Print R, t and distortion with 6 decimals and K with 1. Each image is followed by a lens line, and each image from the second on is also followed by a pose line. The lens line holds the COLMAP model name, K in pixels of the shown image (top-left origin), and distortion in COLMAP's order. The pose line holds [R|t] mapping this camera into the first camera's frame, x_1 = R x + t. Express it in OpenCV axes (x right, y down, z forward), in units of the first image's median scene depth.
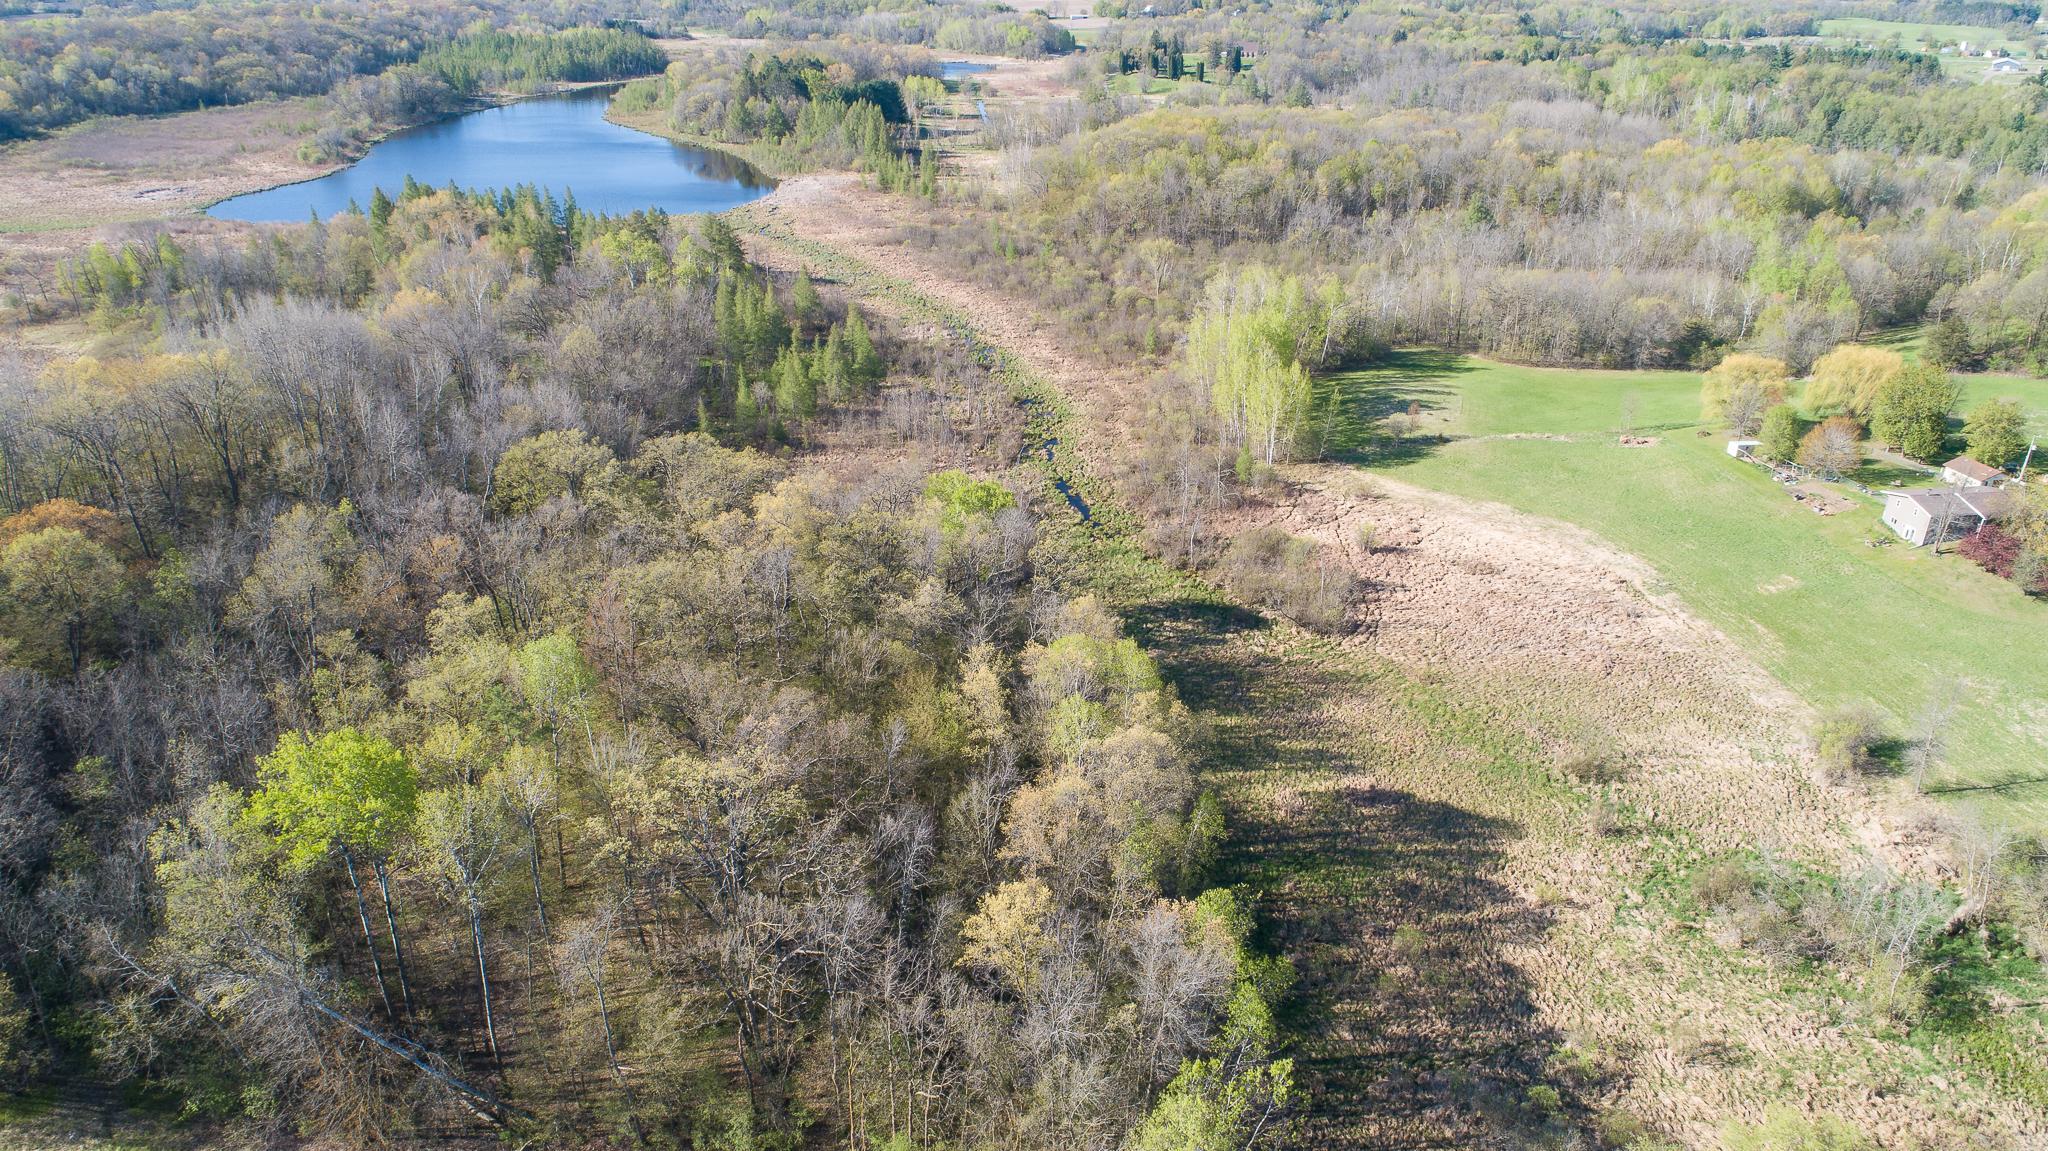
lens RADIAL K [[1375.2, 0, 1018.6], [0, 1375.2, 584.7], [0, 0, 1]] dist [-0.018189, 0.009604]
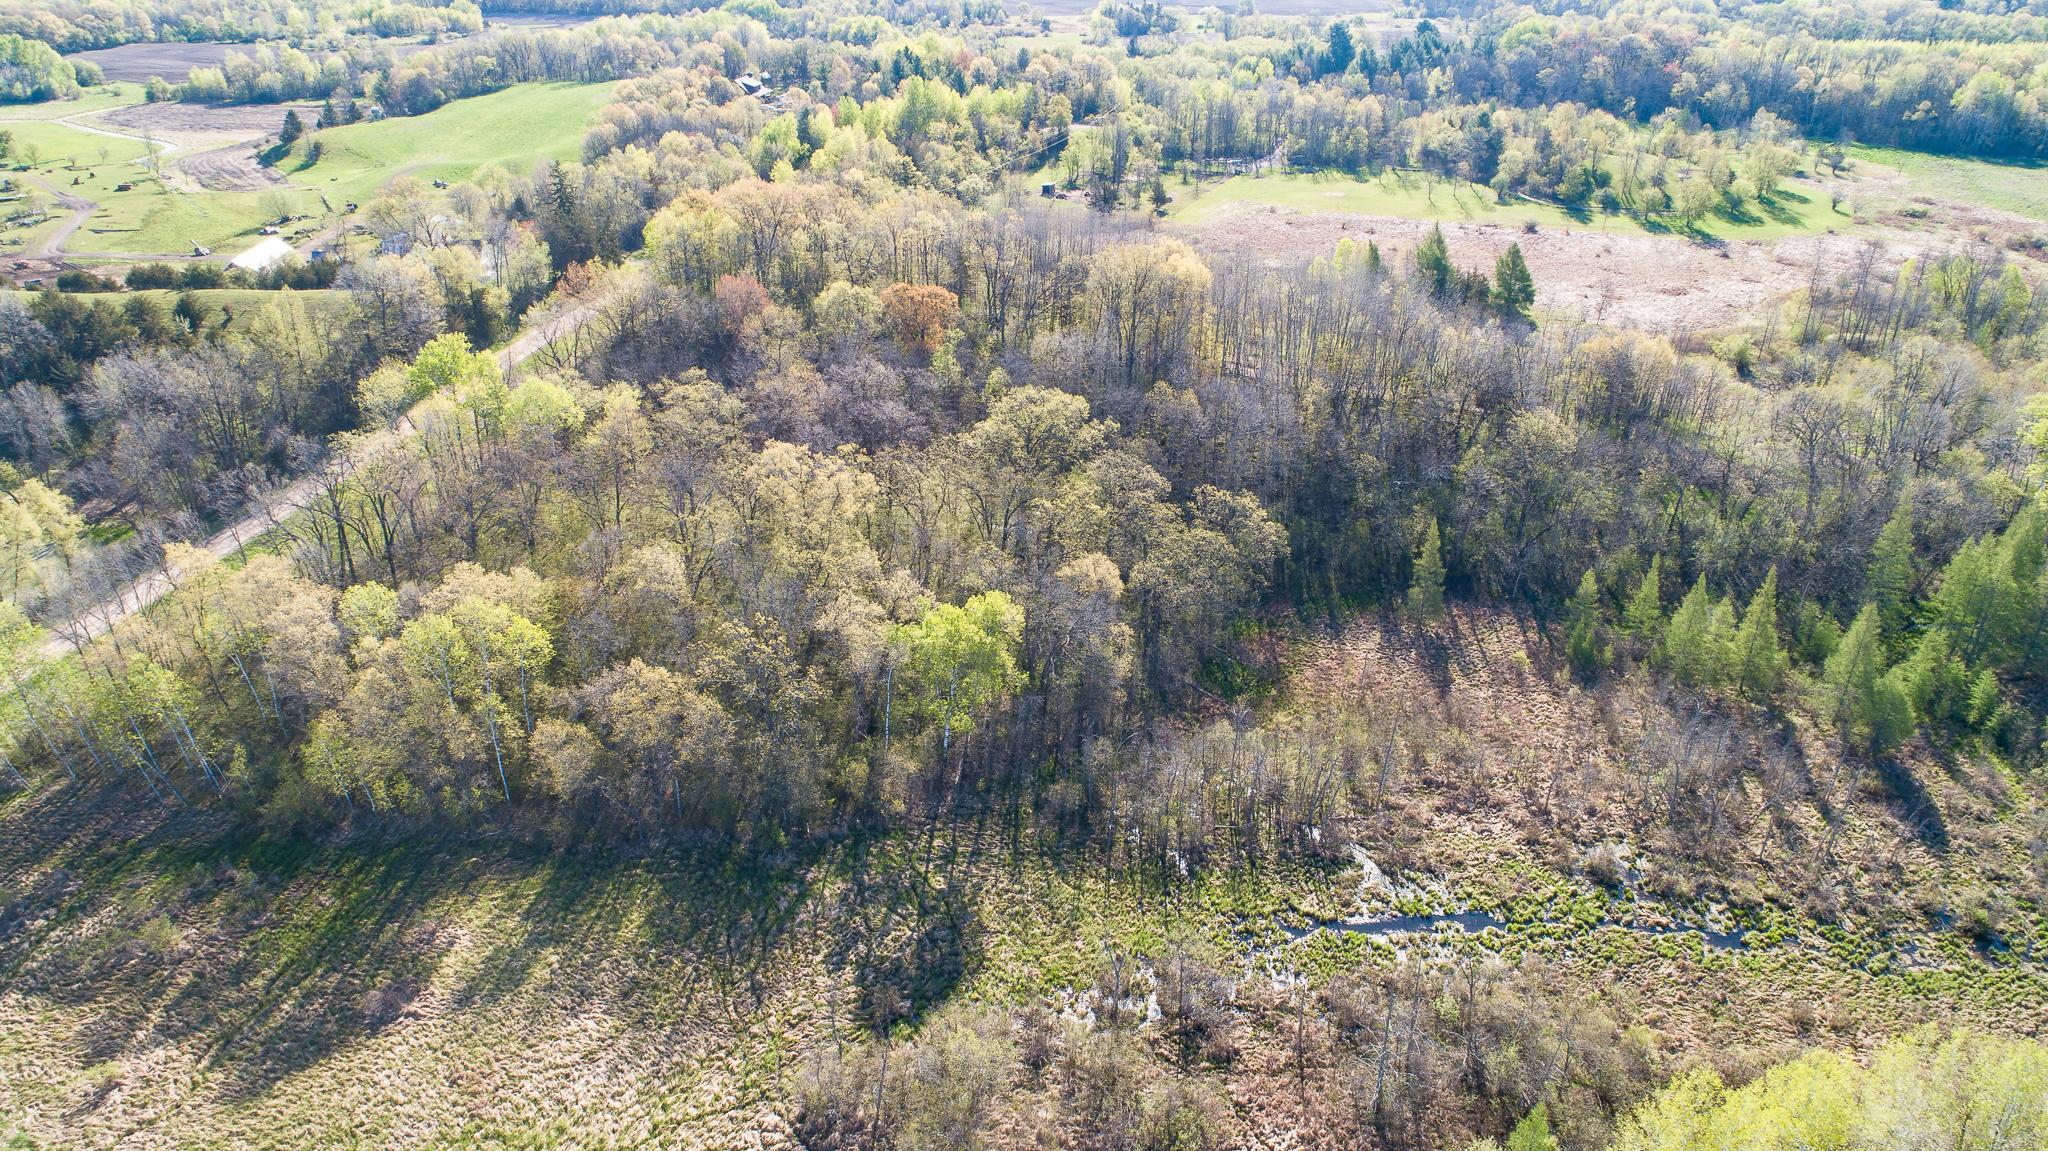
lens RADIAL K [[1375.2, 0, 1025.0], [0, 1375.2, 582.5], [0, 0, 1]] dist [-0.018189, 0.009604]
pose [[-0.197547, 0.432961, -0.879500, 0.301551], [-0.414992, 0.775886, 0.475167, -0.220968], [0.888120, 0.458853, 0.026401, 0.454980]]
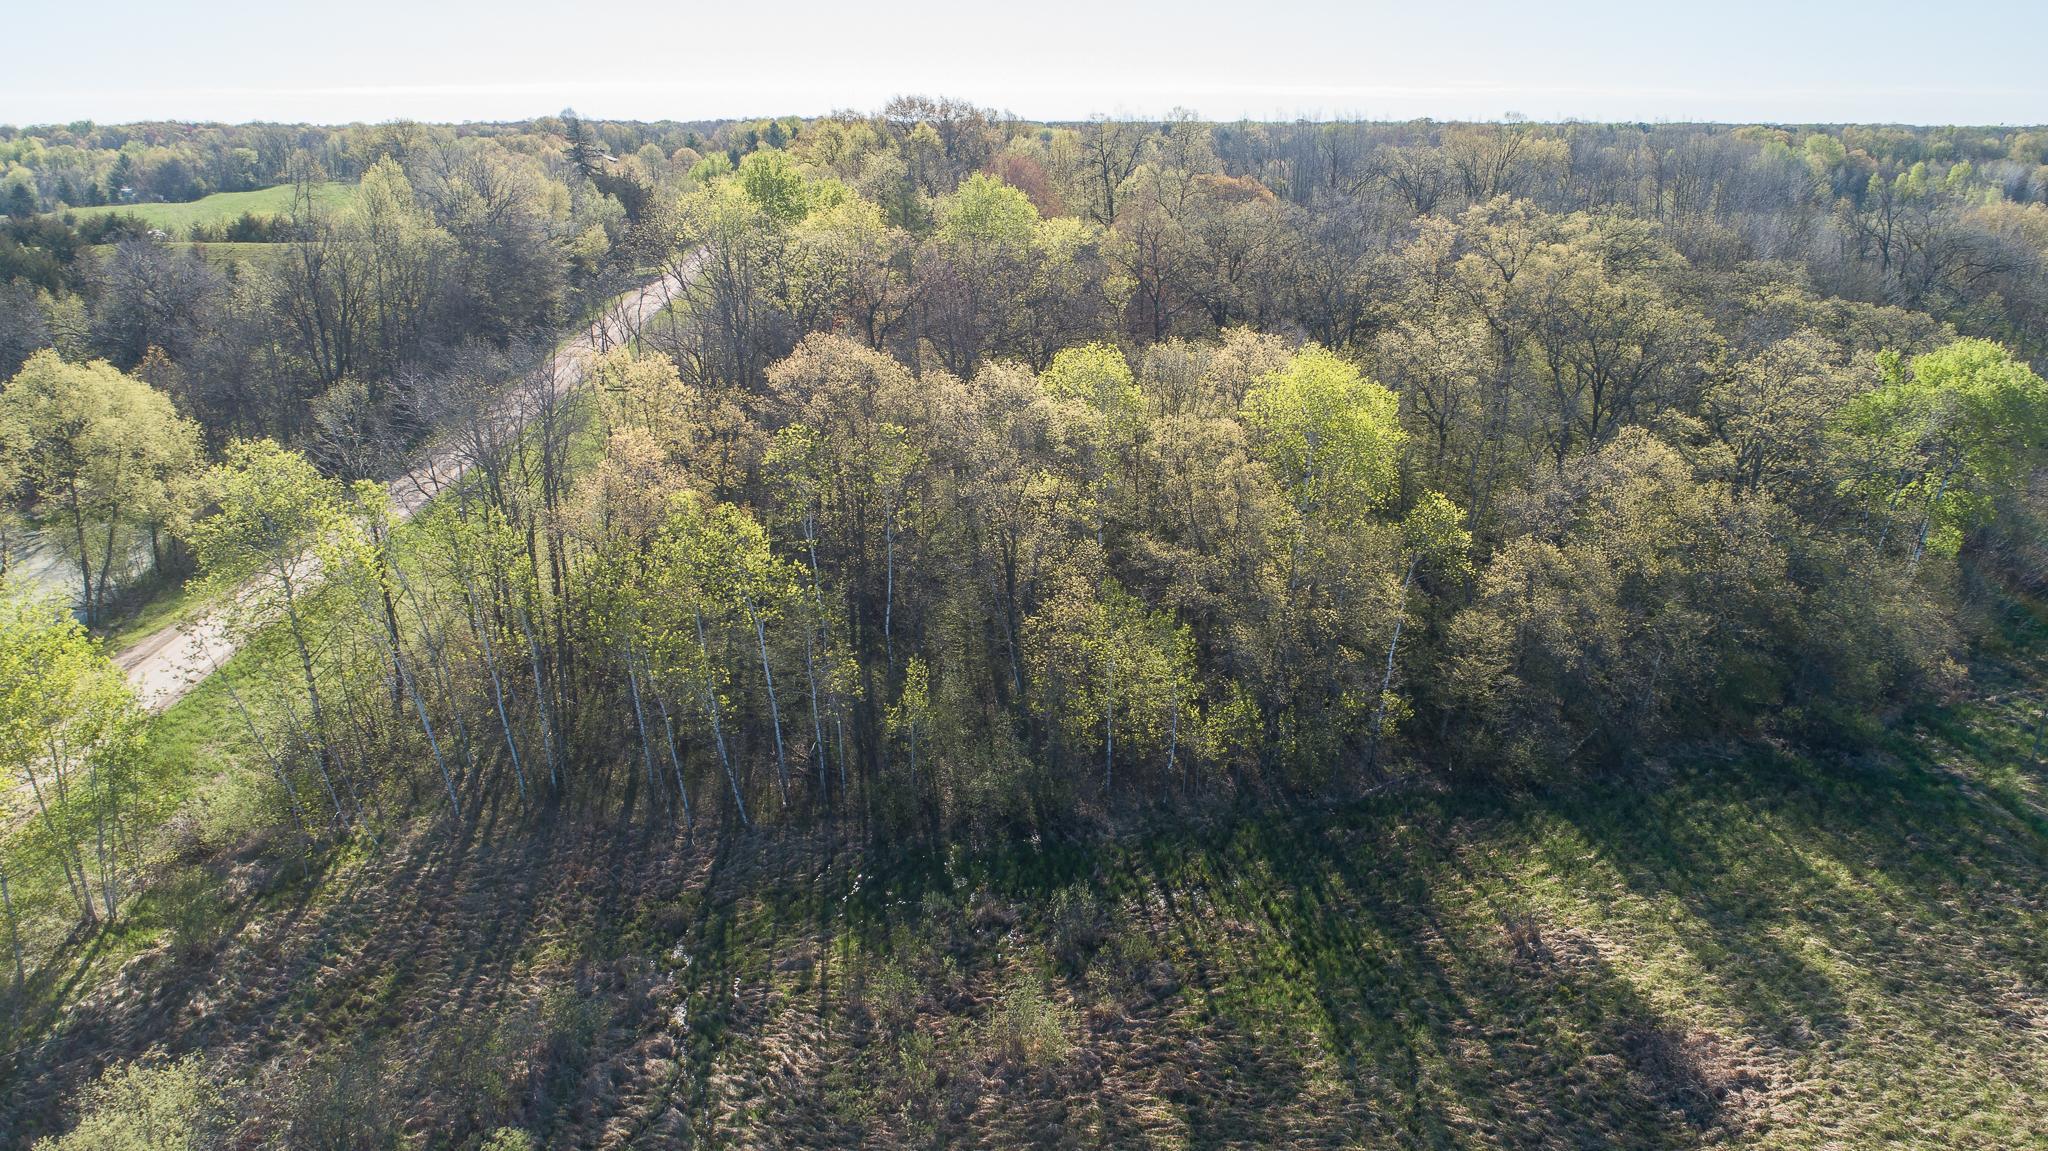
lens RADIAL K [[1375.2, 0, 1030.7], [0, 1375.2, 564.7], [0, 0, 1]] dist [-0.018189, 0.009604]
pose [[0.054414, 0.300952, -0.952086, 0.211697], [-0.417407, 0.873047, 0.252112, 0.005905], [0.907089, 0.383688, 0.173126, 0.279123]]
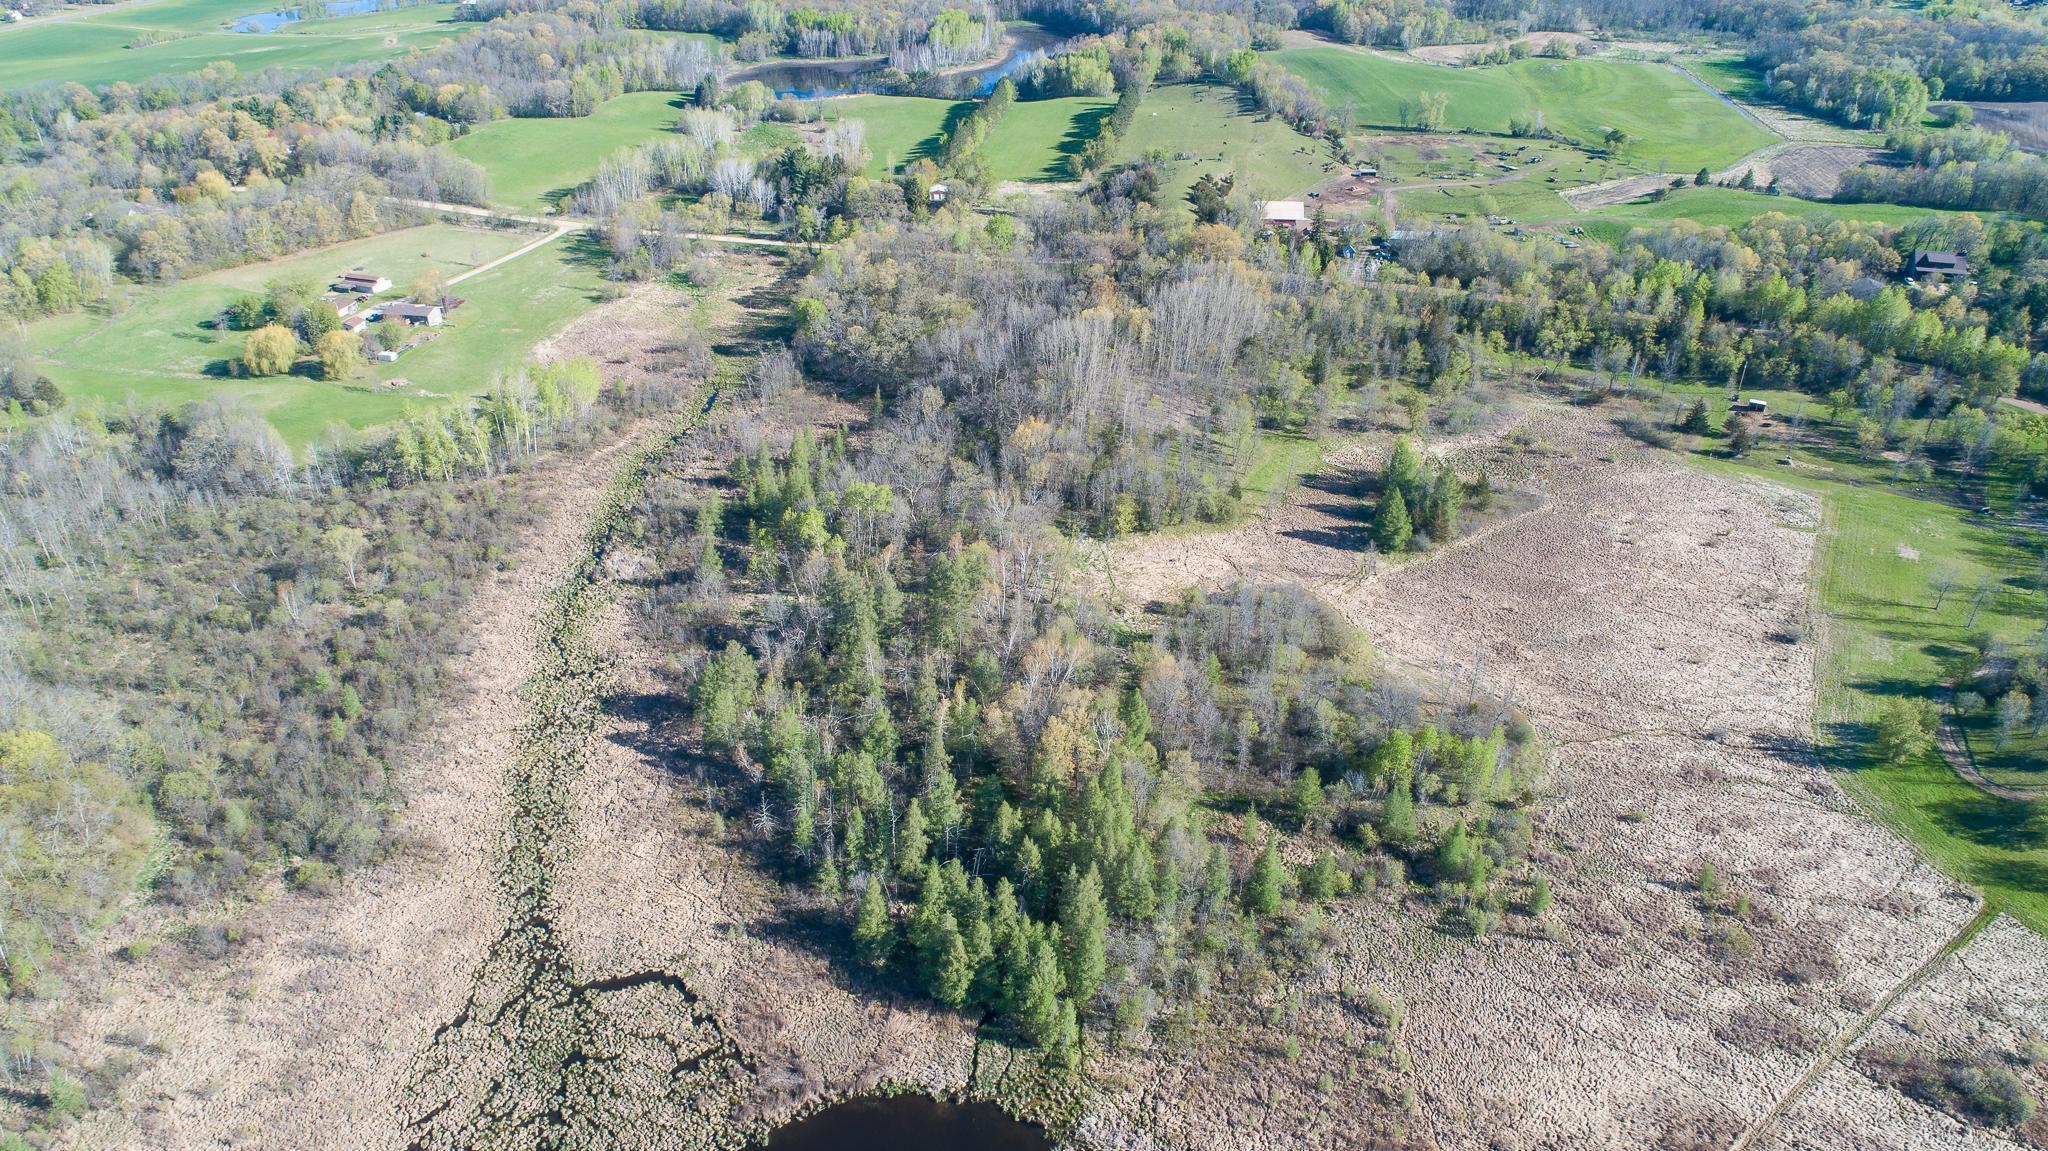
lens RADIAL K [[1375.2, 0, 1024.3], [0, 1375.2, 580.9], [0, 0, 1]] dist [-0.018189, 0.009604]
pose [[-0.954886, -0.164032, 0.247560, -0.536682], [0.109289, 0.581011, 0.806525, -0.849231], [-0.276131, 0.797195, -0.536872, 1.249882]]
